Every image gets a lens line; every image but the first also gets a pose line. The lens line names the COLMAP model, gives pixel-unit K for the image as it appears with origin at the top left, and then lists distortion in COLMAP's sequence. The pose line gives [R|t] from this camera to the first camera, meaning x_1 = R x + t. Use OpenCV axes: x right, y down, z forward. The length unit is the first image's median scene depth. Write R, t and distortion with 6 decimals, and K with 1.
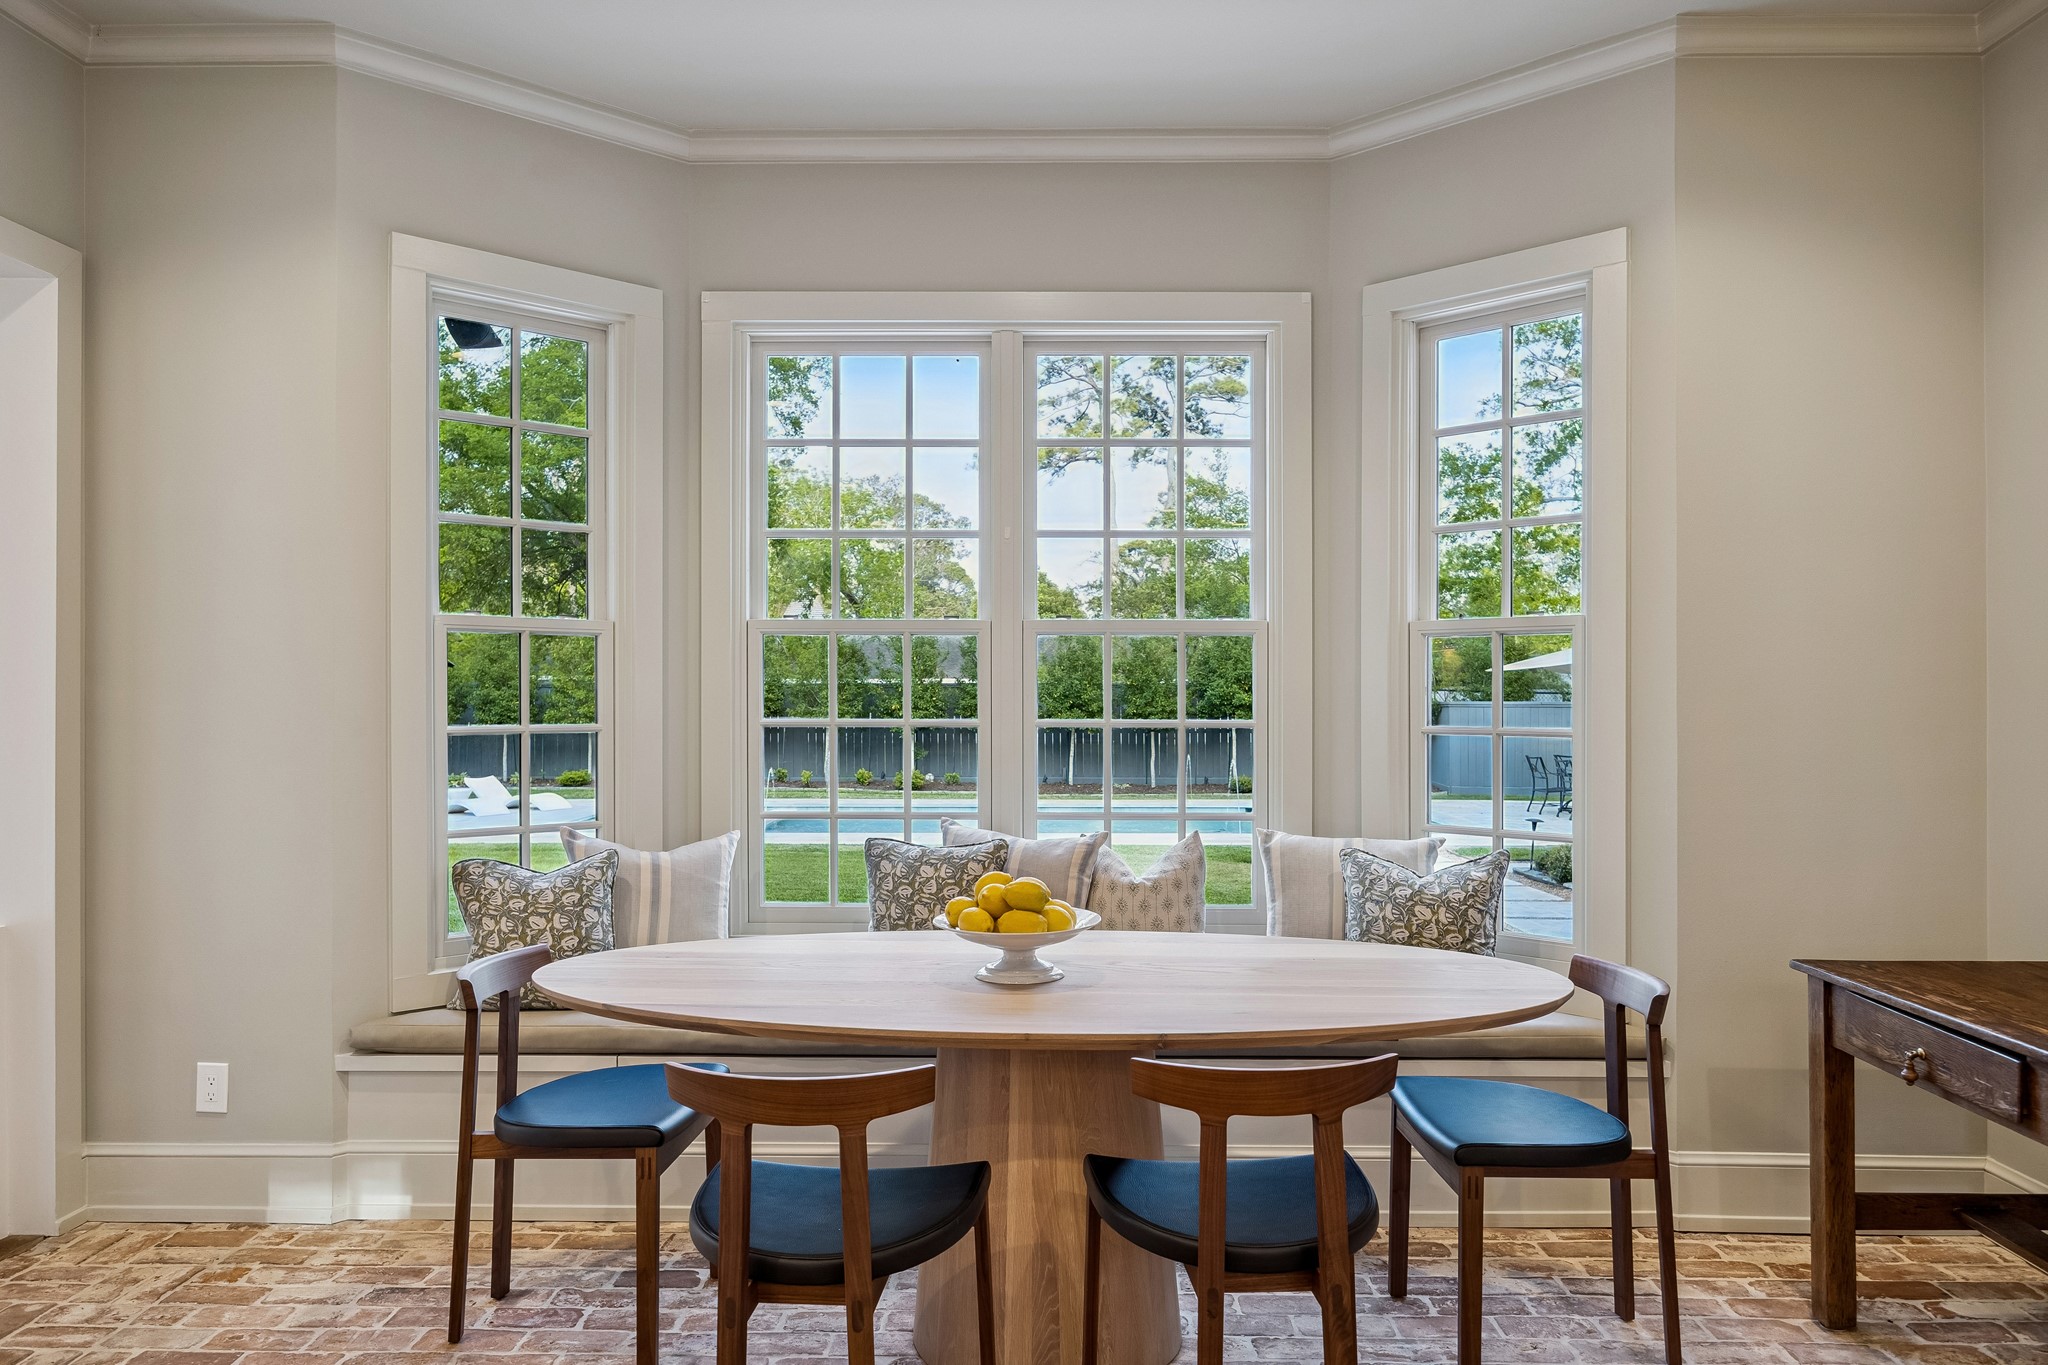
lens RADIAL K [[1435.4, 0, 1041.5], [0, 1435.4, 686.1], [0, 0, 1]] dist [-0.001472, -0.008363]
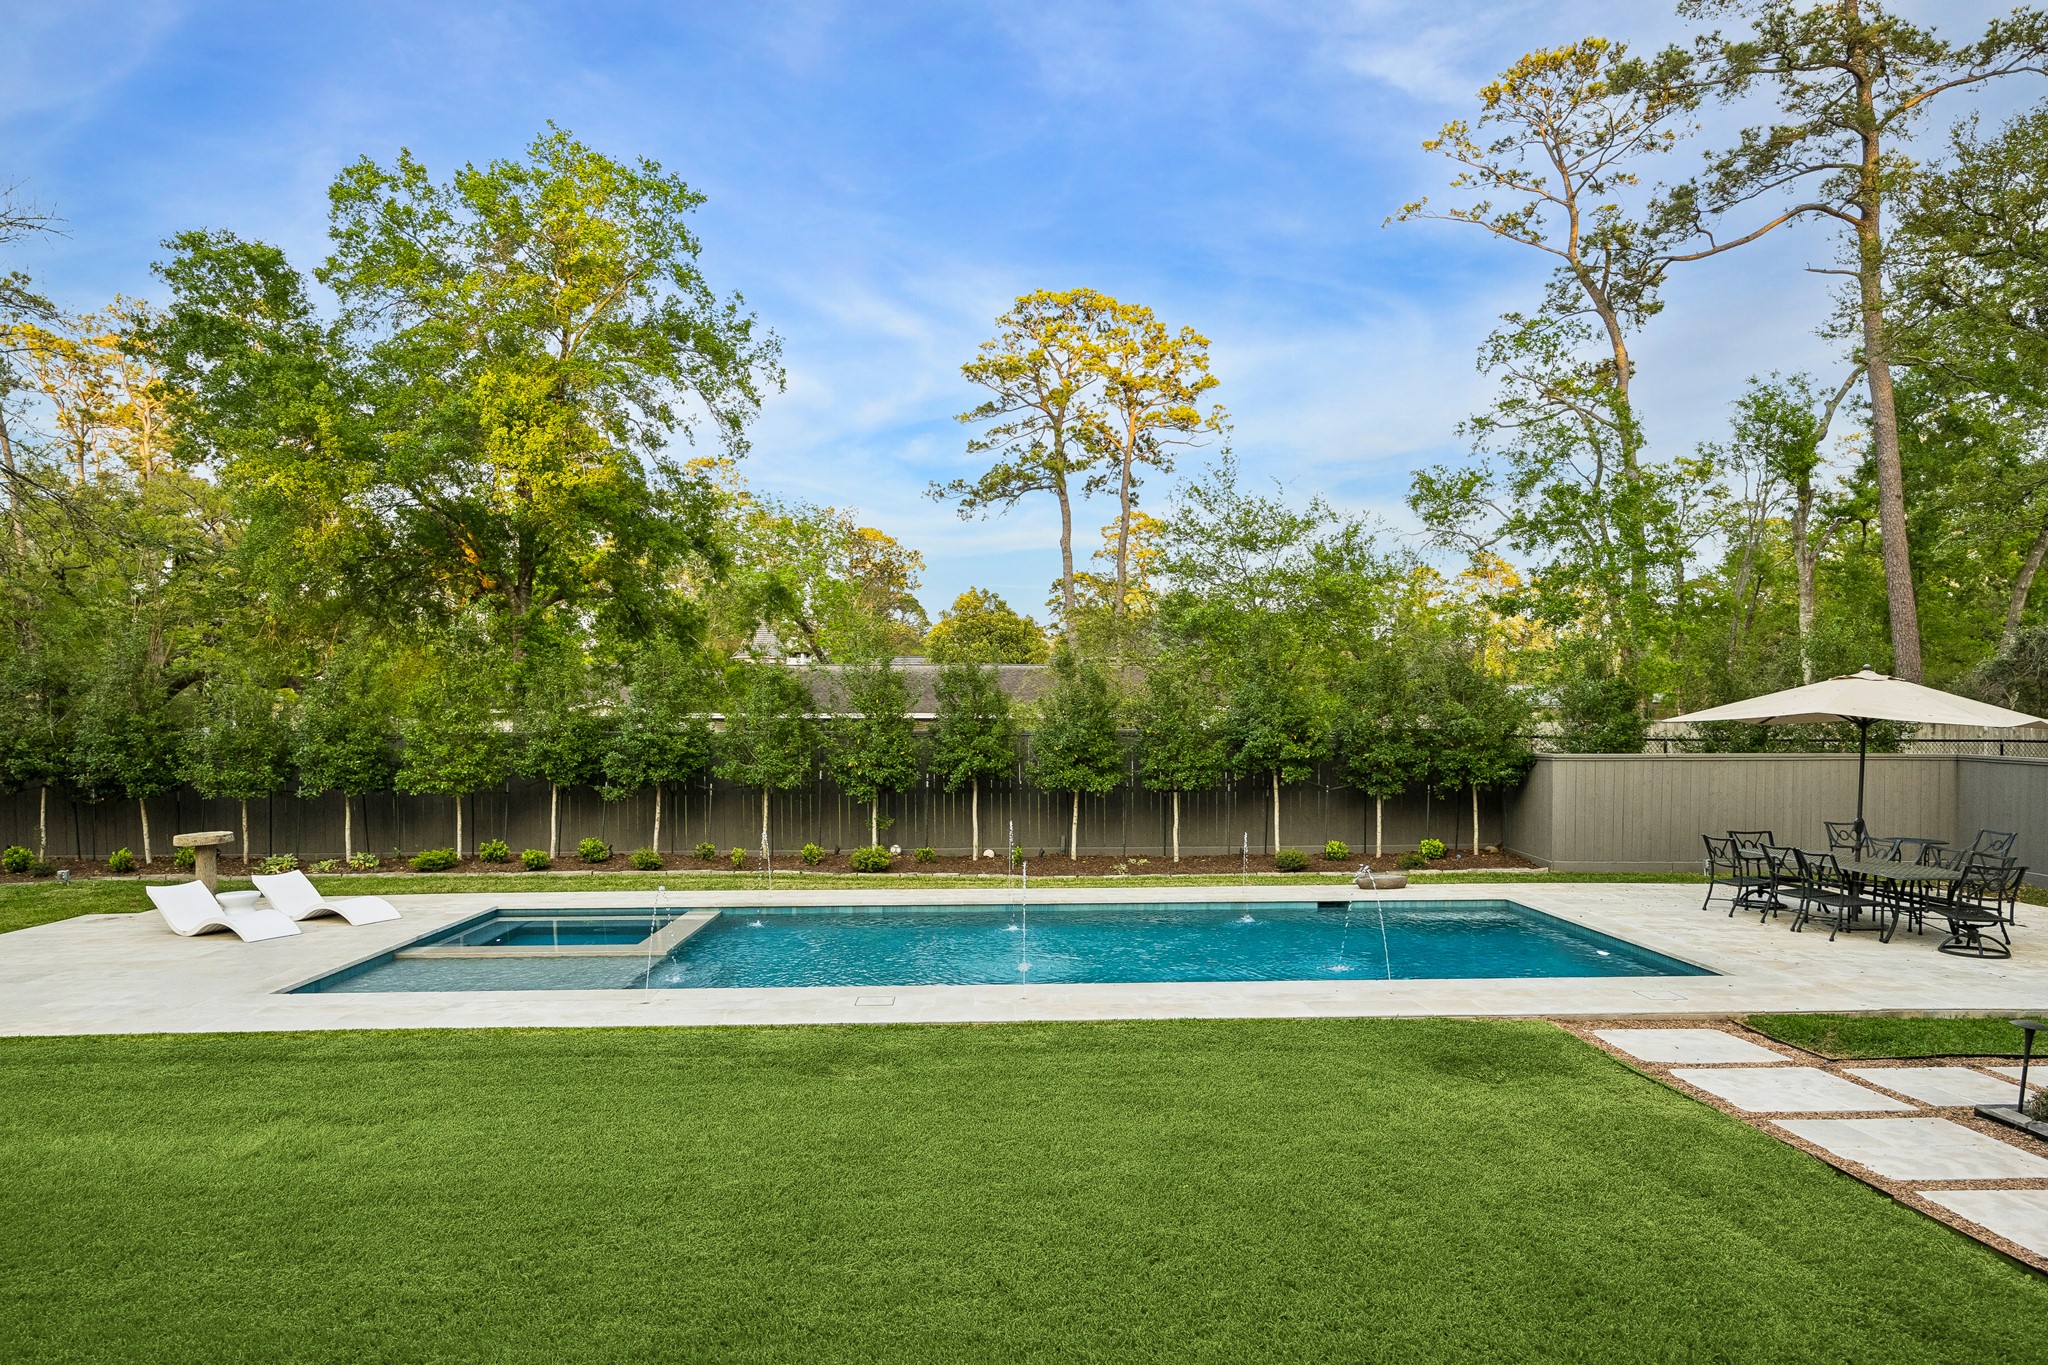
lens RADIAL K [[1260.5, 0, 1006.2], [0, 1260.5, 760.0], [0, 0, 1]] dist [0.004076, 0.002577]
pose [[0.999781, -0.003289, 0.020664, -0.181208], [0.002404, 0.999085, 0.042697, -0.092689], [-0.020786, -0.042638, 0.998874, 1.734752]]
